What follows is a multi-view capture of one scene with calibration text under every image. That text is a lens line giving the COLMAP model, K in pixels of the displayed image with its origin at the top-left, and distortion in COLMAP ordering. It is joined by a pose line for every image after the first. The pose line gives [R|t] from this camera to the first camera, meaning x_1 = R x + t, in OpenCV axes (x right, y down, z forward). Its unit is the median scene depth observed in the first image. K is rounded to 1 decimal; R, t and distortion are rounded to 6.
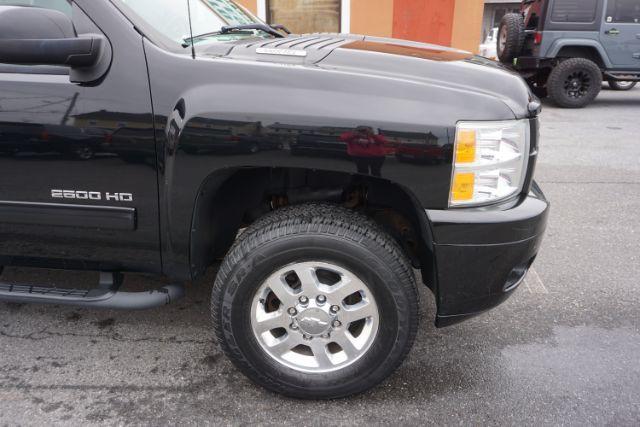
lens RADIAL K [[498.2, 0, 320.0], [0, 498.2, 213.5], [0, 0, 1]] dist [-0.013407, -0.001128]
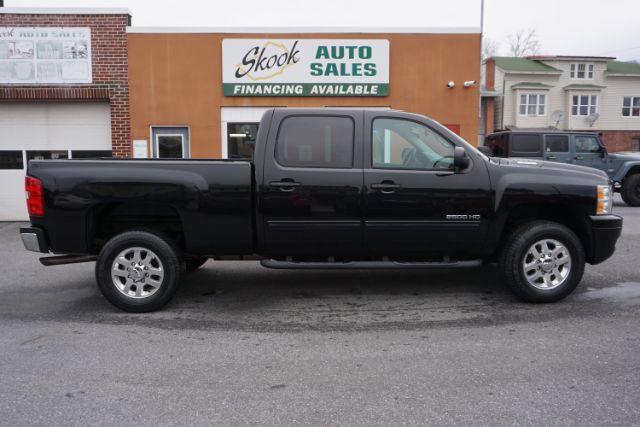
lens RADIAL K [[498.2, 0, 320.0], [0, 498.2, 213.5], [0, 0, 1]] dist [-0.013407, -0.001128]
pose [[0.985857, -0.020648, 0.166311, -1.543988], [0.060131, 0.969884, -0.236029, 0.484327], [-0.156428, 0.242691, 0.957408, -1.271682]]
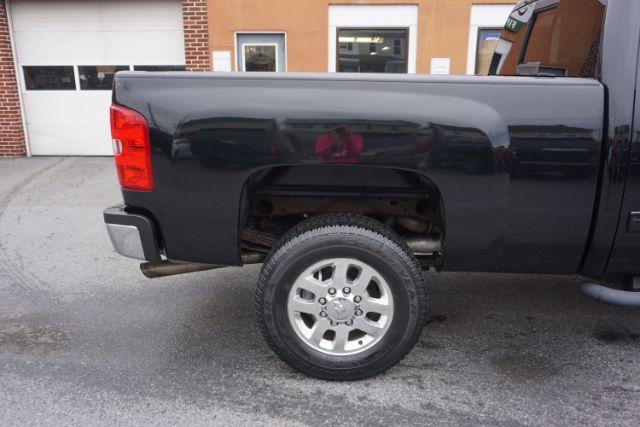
lens RADIAL K [[498.2, 0, 320.0], [0, 498.2, 213.5], [0, 0, 1]] dist [-0.013407, -0.001128]
pose [[0.995748, -0.022093, 0.089432, -2.175542], [0.030063, 0.995598, -0.088771, 0.017290], [-0.087077, 0.091082, 0.992029, 0.054805]]
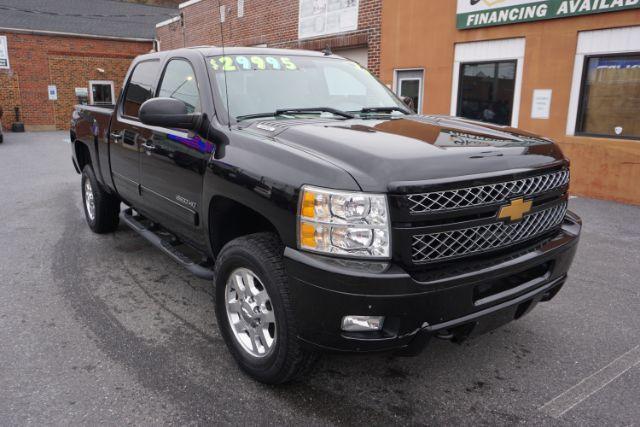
lens RADIAL K [[498.2, 0, 320.0], [0, 498.2, 213.5], [0, 0, 1]] dist [-0.013407, -0.001128]
pose [[0.689618, 0.172279, -0.703383, 1.060515], [-0.262468, 0.964711, -0.021046, -0.078183], [0.674935, 0.199130, 0.710500, 0.081715]]
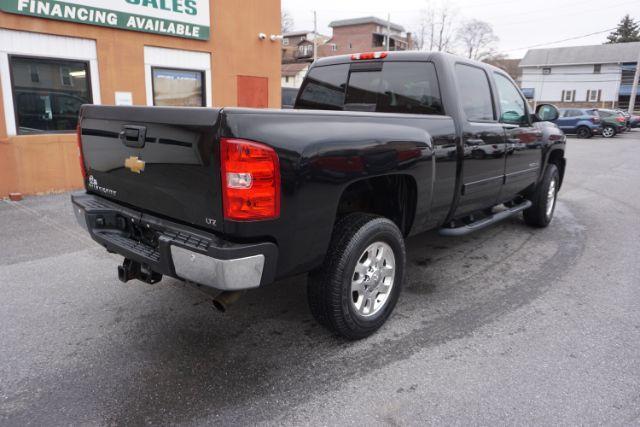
lens RADIAL K [[461.2, 0, 317.9], [0, 461.2, 205.9], [0, 0, 1]] dist [-0.007321, 0.003362]
pose [[0.557499, -0.161472, 0.814323, -3.354593], [0.277931, 0.960601, 0.000201, -0.151278], [-0.782272, 0.226213, 0.580412, 0.450199]]
